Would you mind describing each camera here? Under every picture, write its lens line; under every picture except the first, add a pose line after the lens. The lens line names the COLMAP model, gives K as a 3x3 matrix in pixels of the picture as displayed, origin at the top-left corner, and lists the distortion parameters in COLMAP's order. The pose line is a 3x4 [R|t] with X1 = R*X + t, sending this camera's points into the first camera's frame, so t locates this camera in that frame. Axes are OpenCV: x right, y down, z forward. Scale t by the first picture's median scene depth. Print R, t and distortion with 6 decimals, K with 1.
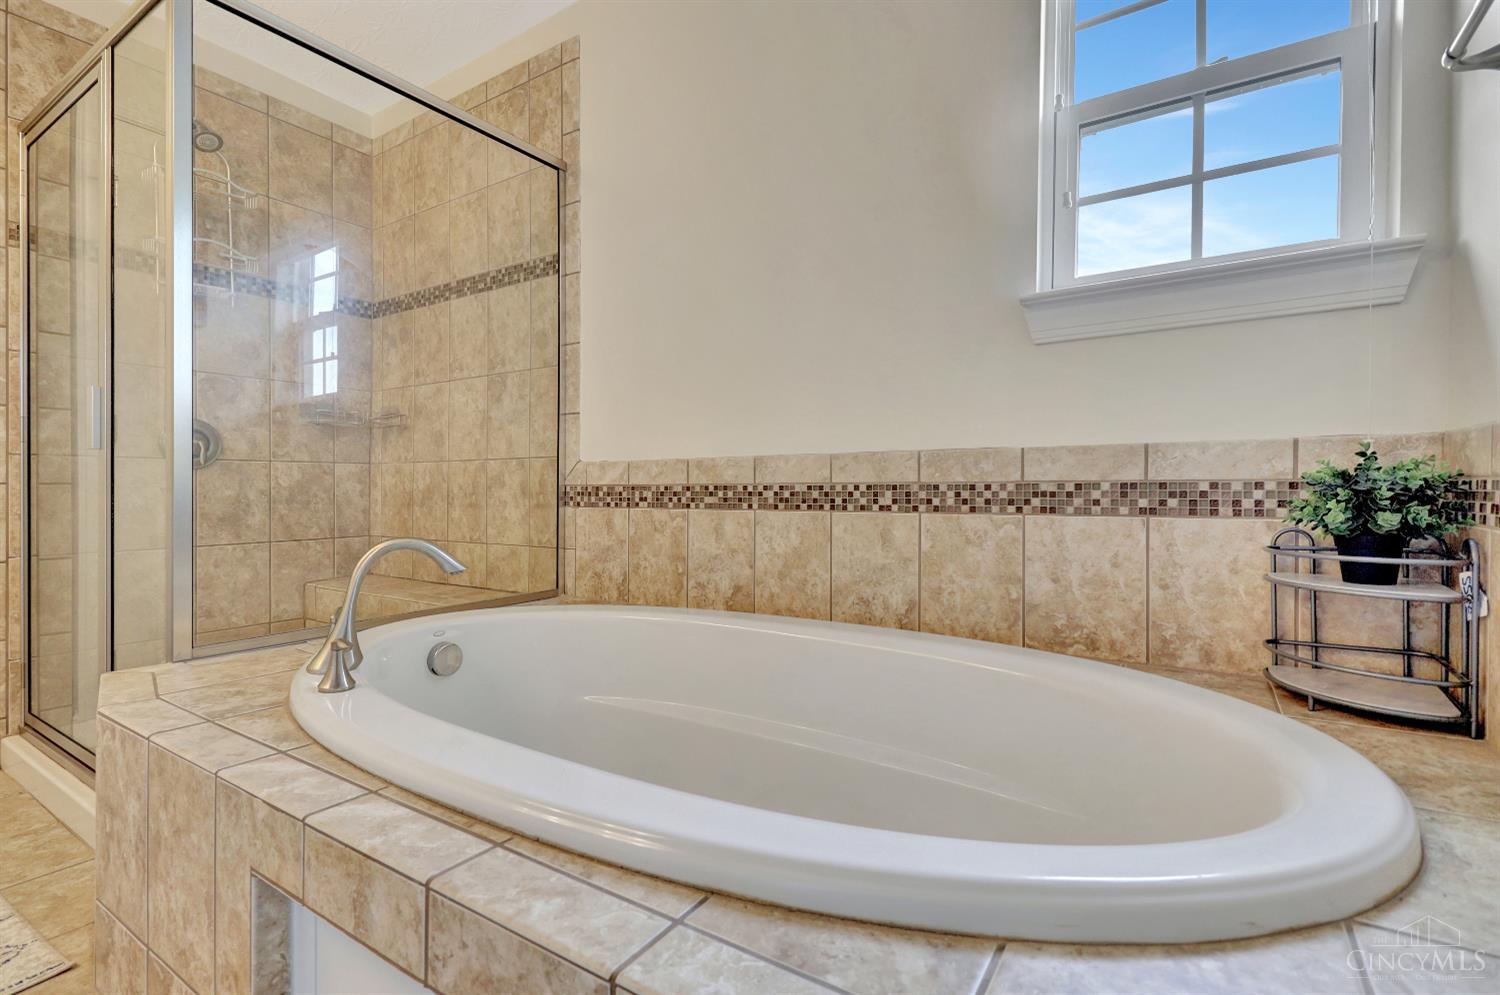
lens RADIAL K [[692.0, 0, 747.2], [0, 692.0, 493.9], [0, 0, 1]] dist [0.016200, -0.009818]
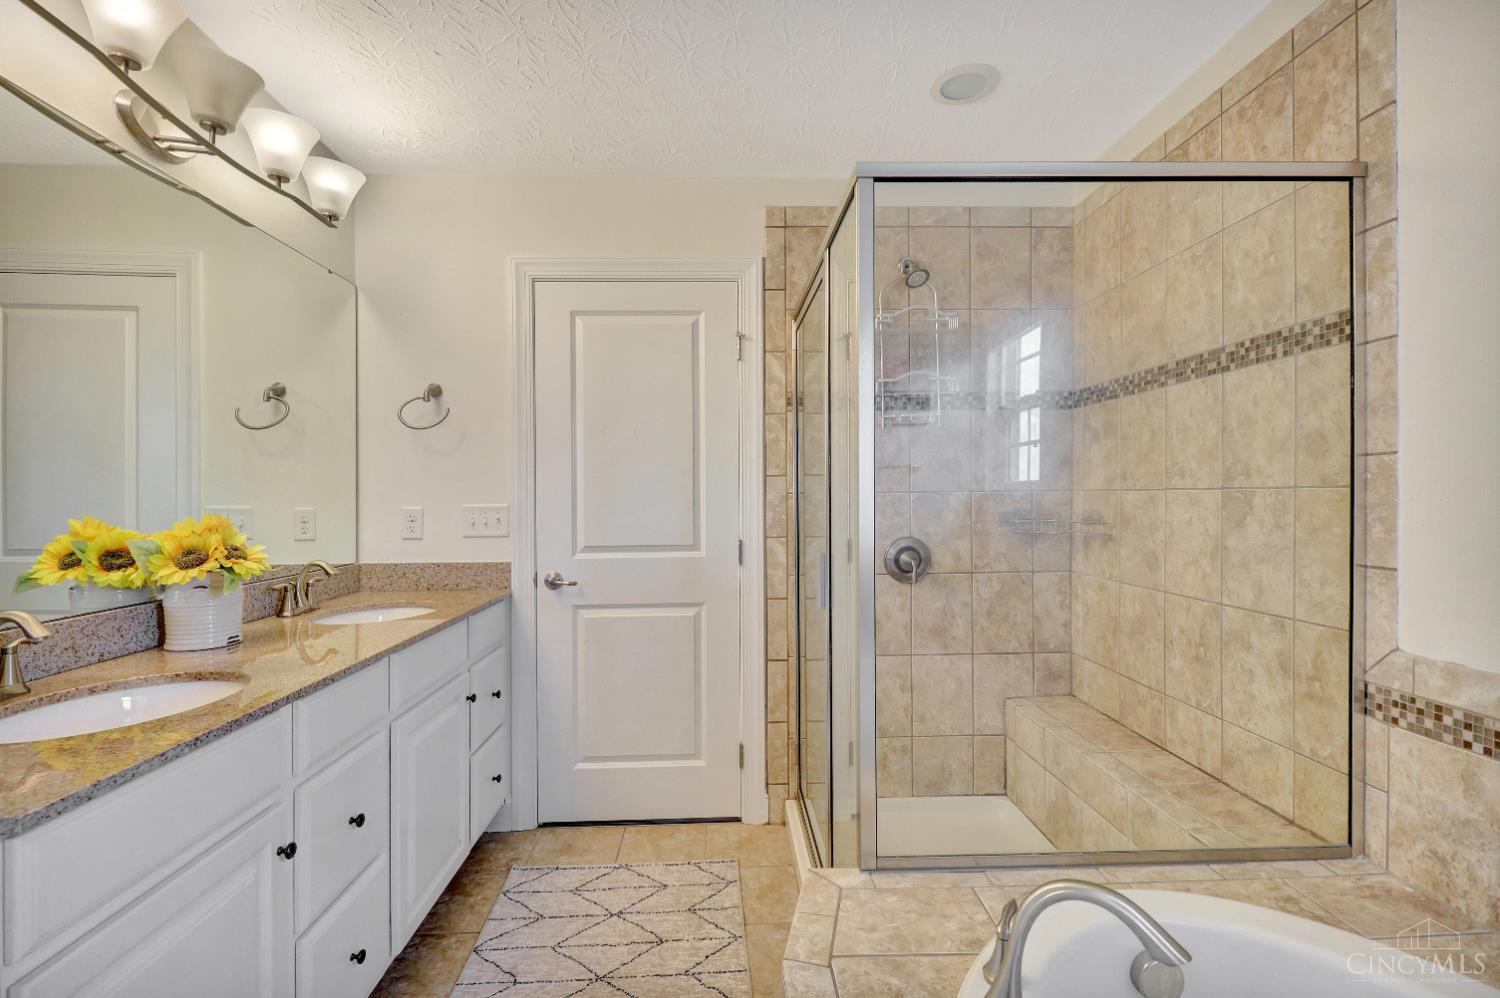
lens RADIAL K [[692.0, 0, 747.4], [0, 692.0, 491.0], [0, 0, 1]] dist [0.016200, -0.009818]
pose [[0.576724, -0.005168, -0.816923, -0.067333], [-0.002110, 0.999967, -0.007816, -0.162467], [0.816937, 0.006231, 0.576694, 0.178320]]
